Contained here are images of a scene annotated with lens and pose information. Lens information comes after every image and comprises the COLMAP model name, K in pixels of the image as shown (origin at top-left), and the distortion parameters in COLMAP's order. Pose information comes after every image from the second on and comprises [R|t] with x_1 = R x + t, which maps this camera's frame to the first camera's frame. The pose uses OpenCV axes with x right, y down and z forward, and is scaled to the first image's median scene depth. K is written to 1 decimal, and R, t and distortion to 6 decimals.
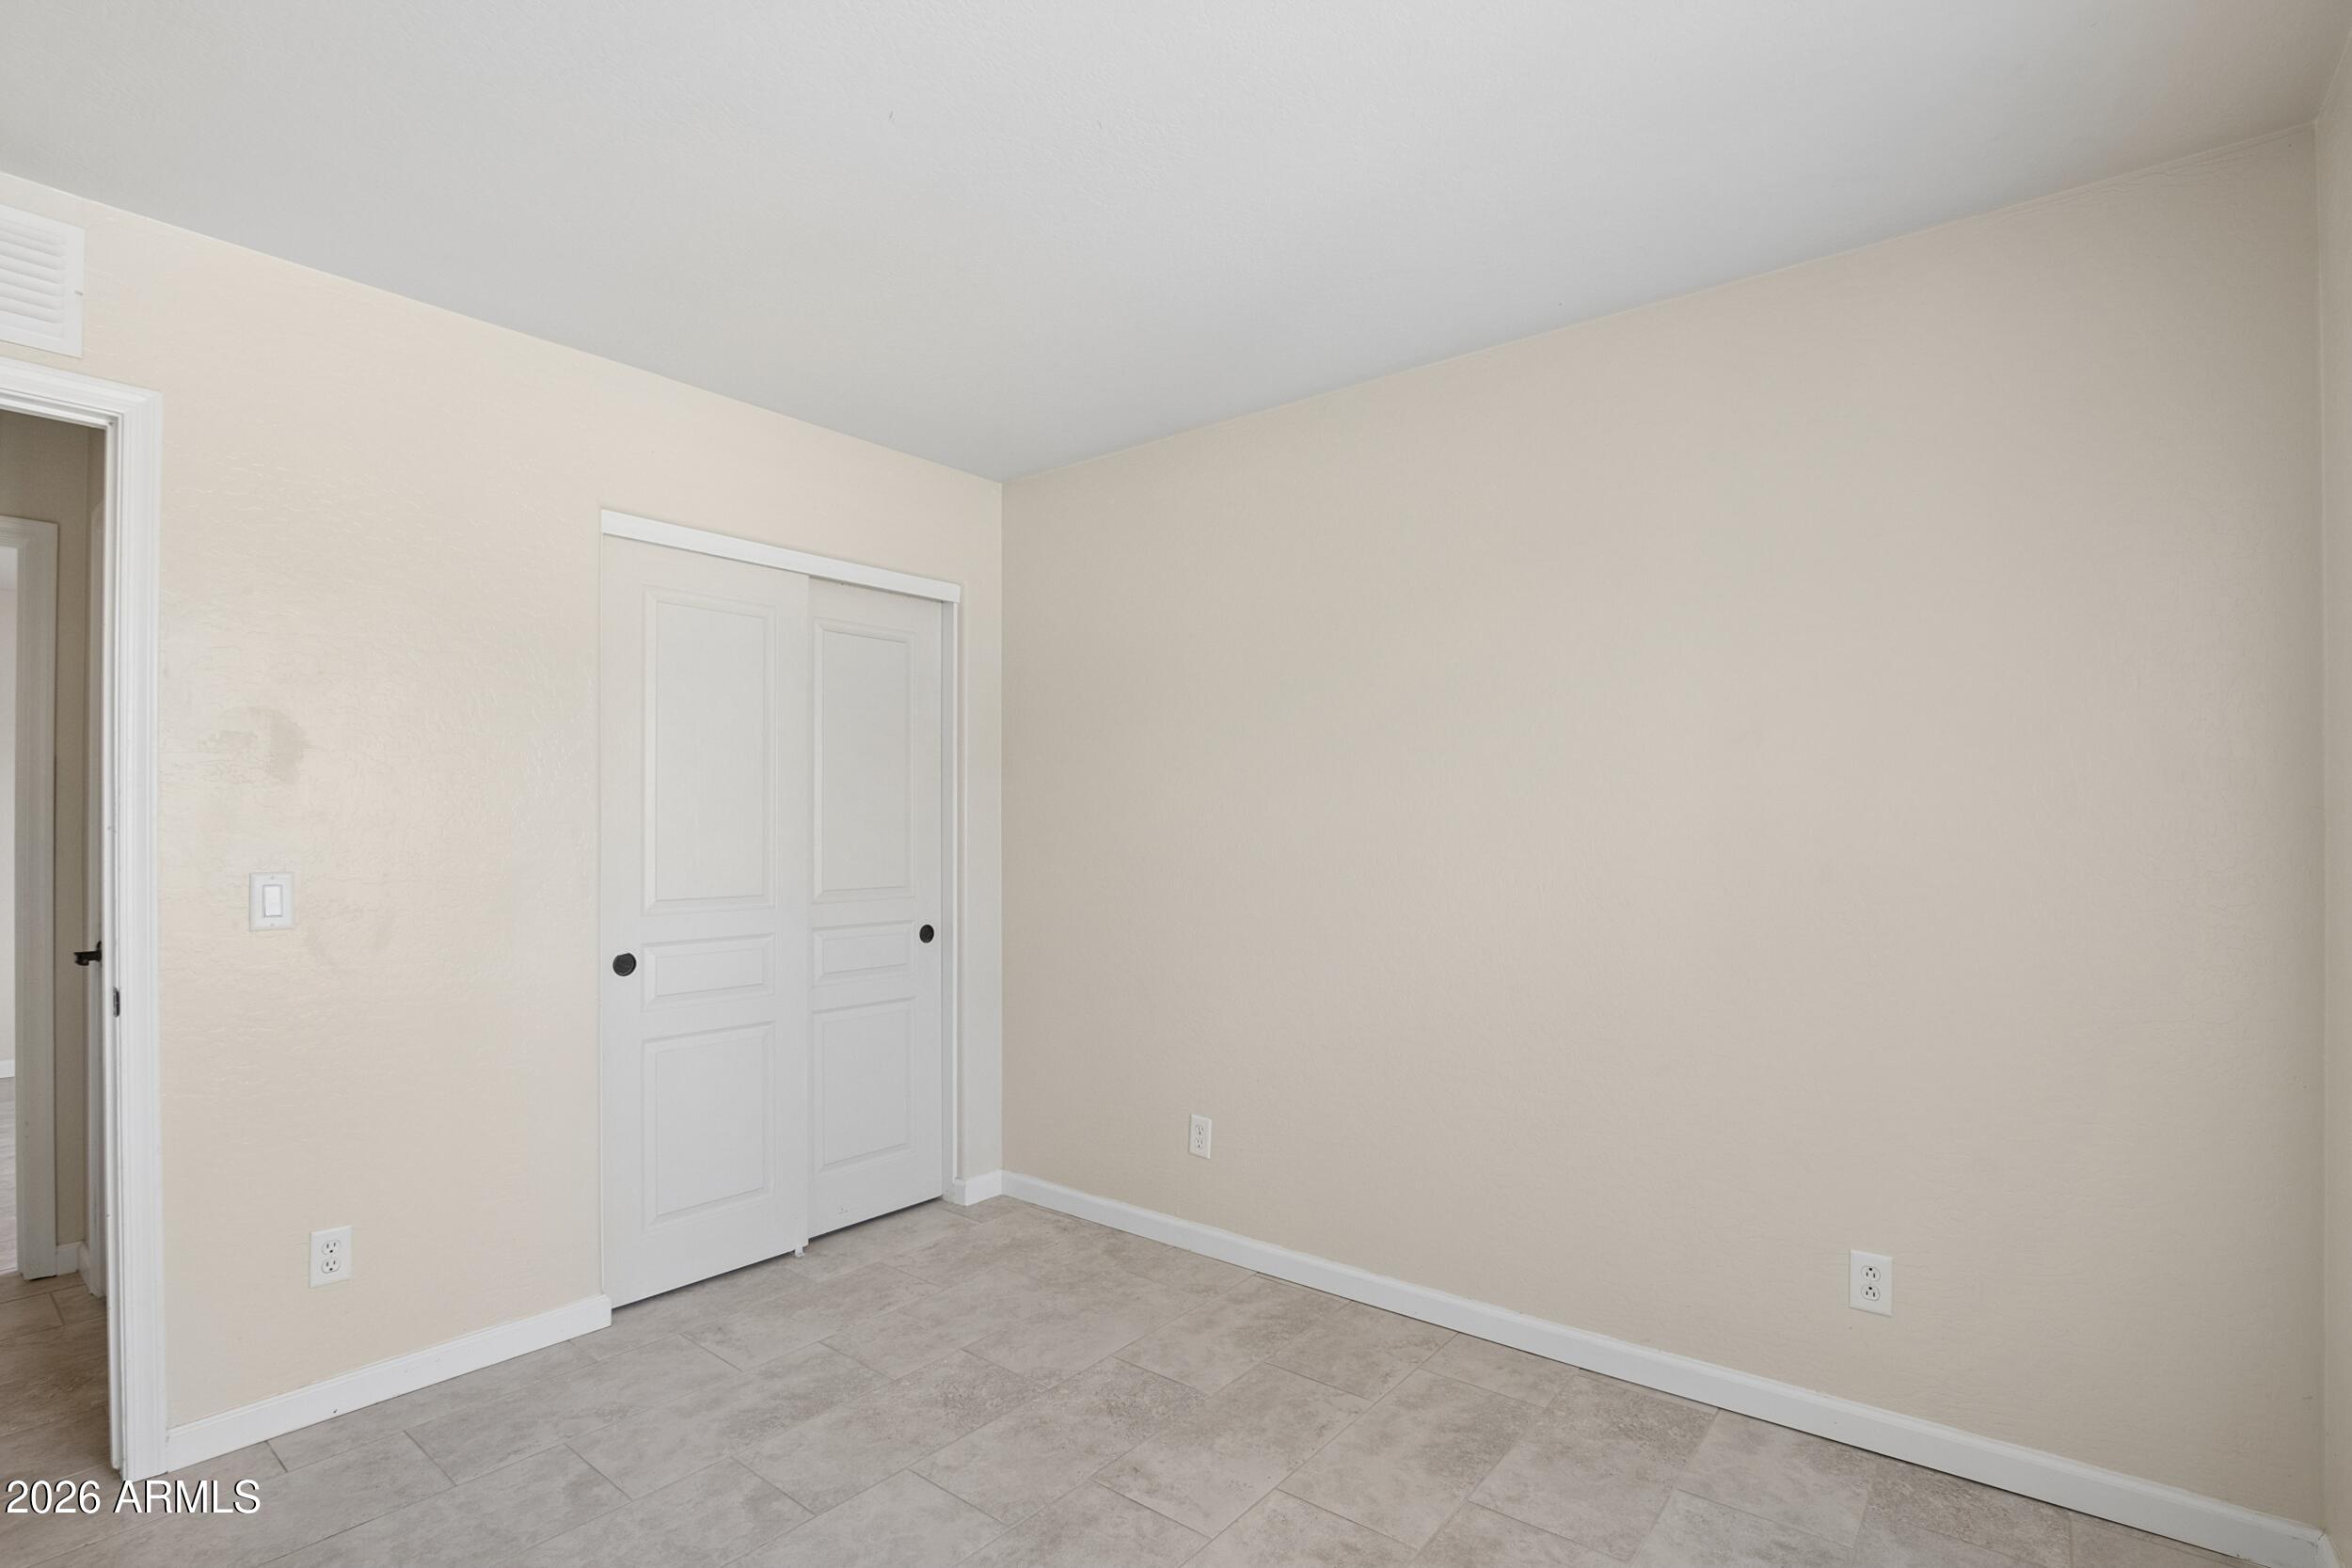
lens RADIAL K [[1100.9, 0, 1170.2], [0, 1100.9, 792.7], [0, 0, 1]] dist [-0.026571, 0.001604]
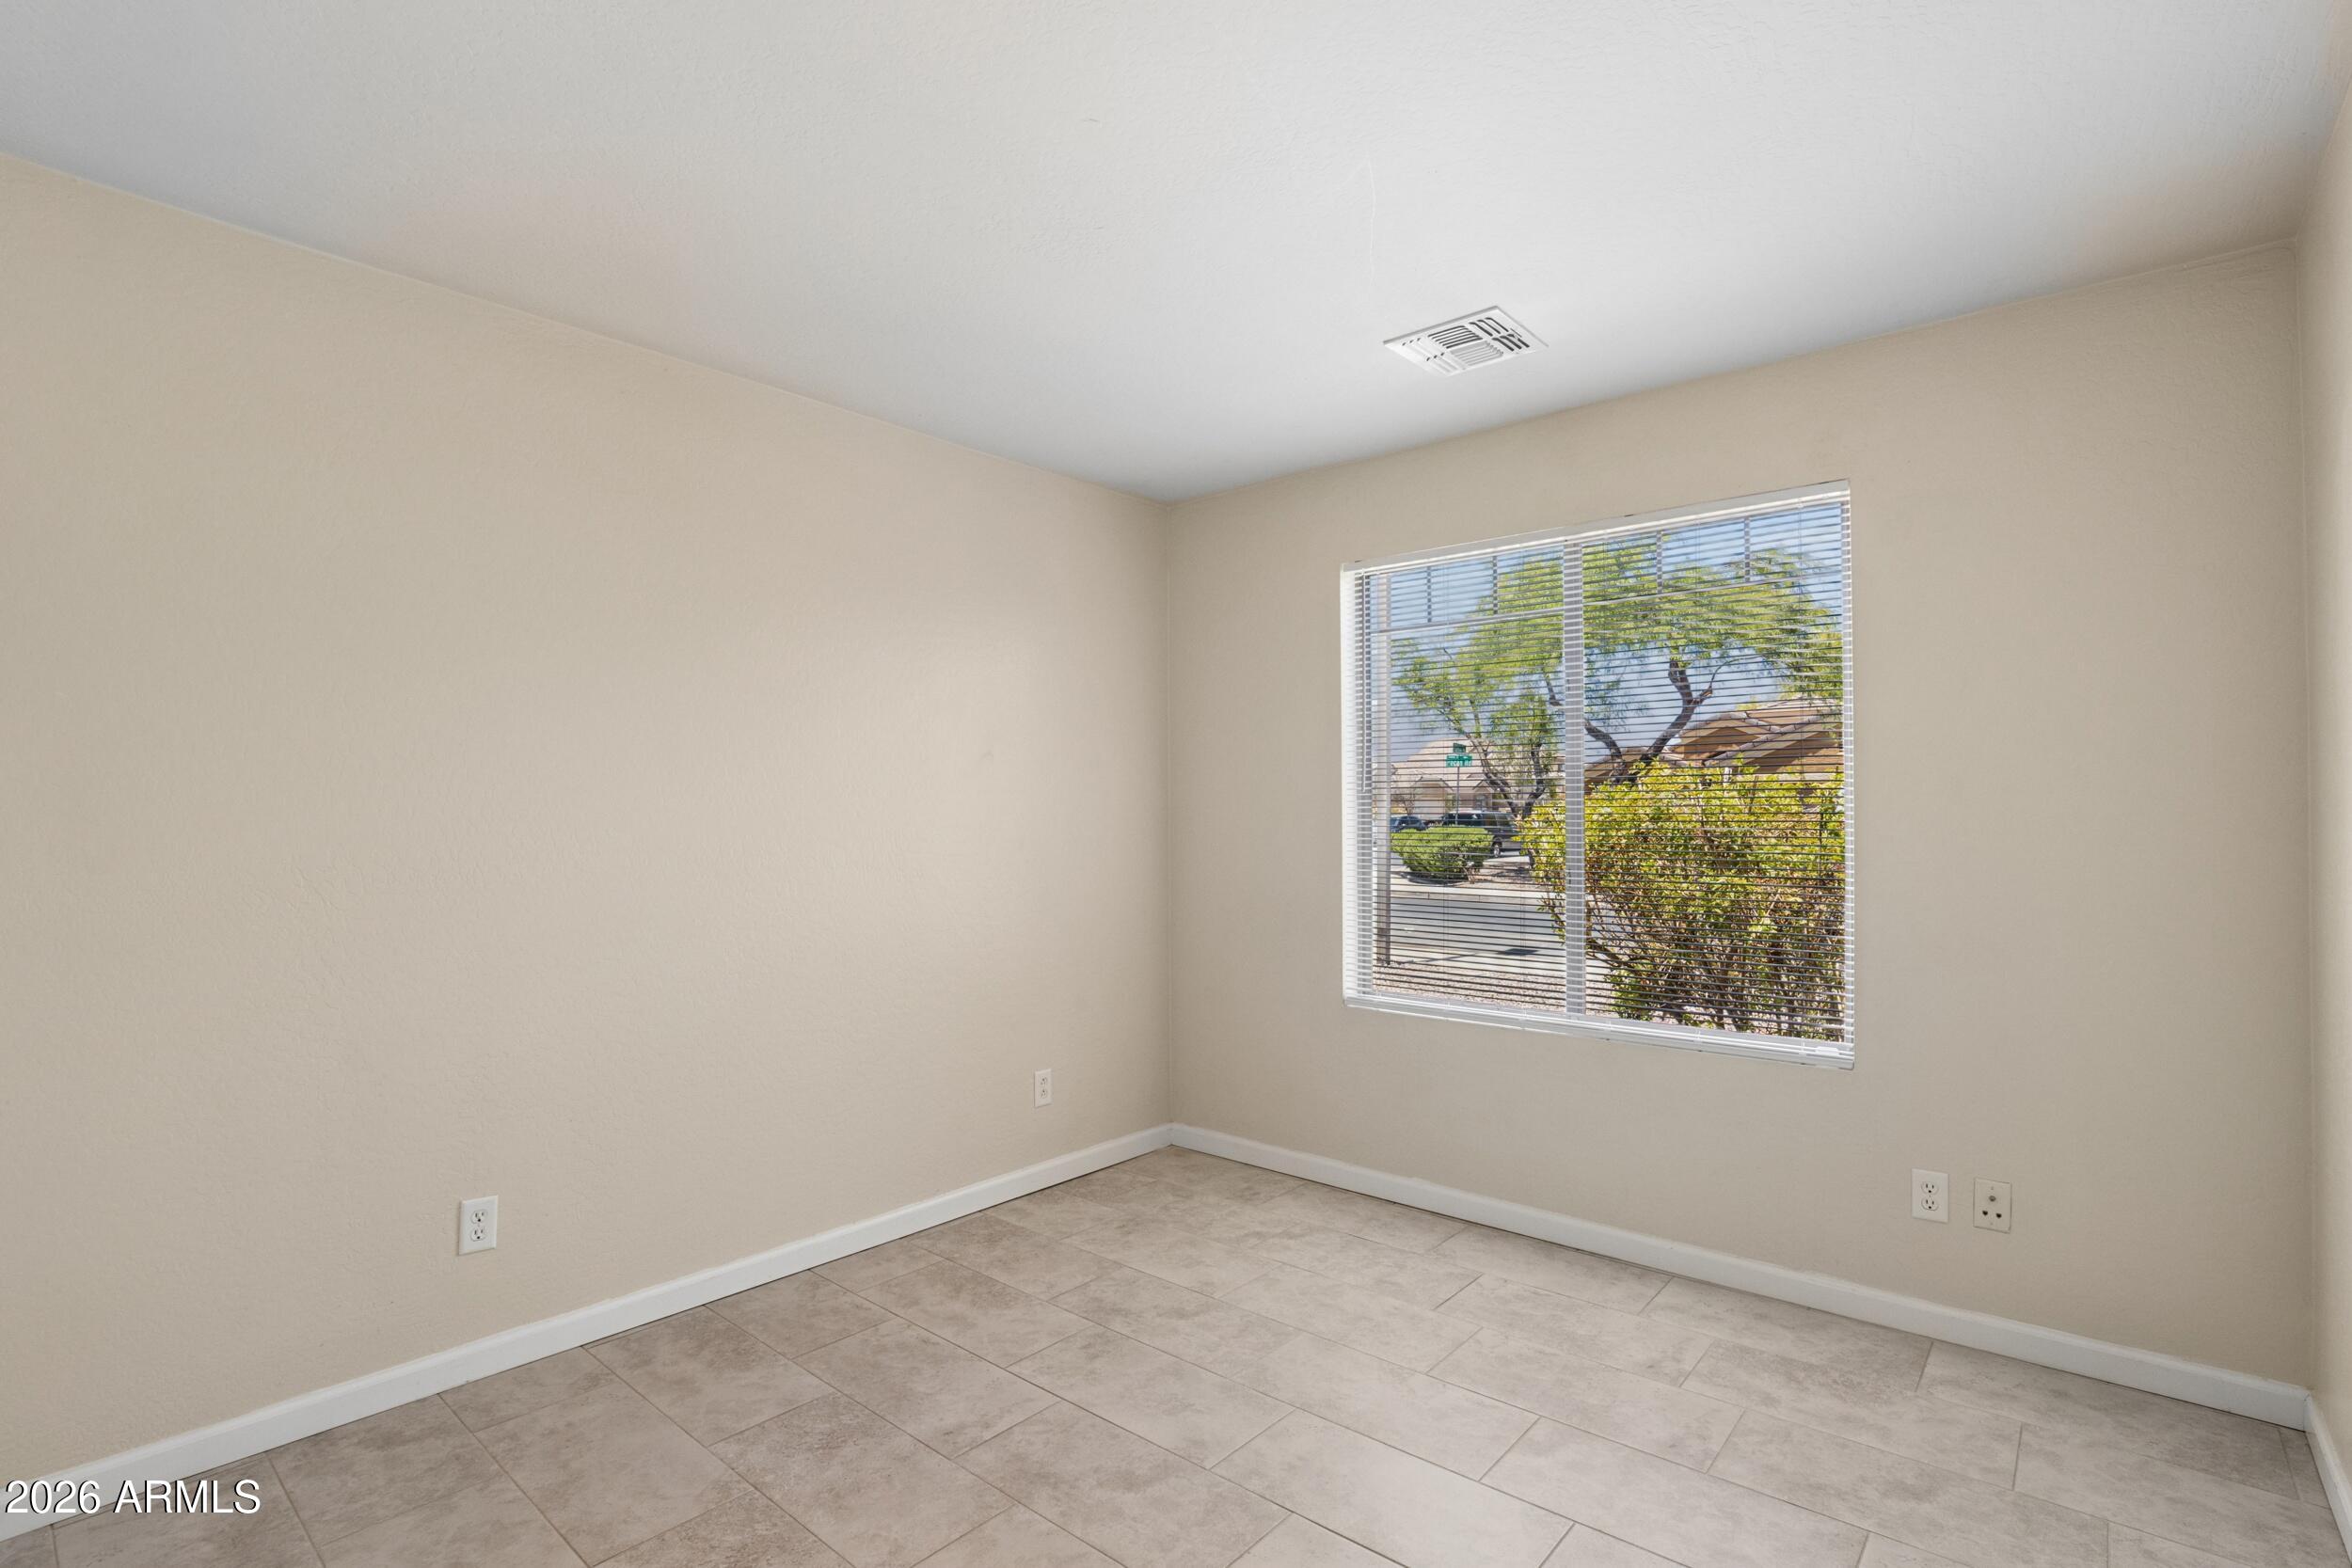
lens RADIAL K [[1100.9, 0, 1170.1], [0, 1100.9, 797.3], [0, 0, 1]] dist [-0.026571, 0.001604]
pose [[0.048506, 0.015711, 0.998699, -0.968460], [-0.026390, 0.999547, -0.014443, 0.022777], [-0.998474, -0.025655, 0.048898, 0.683656]]
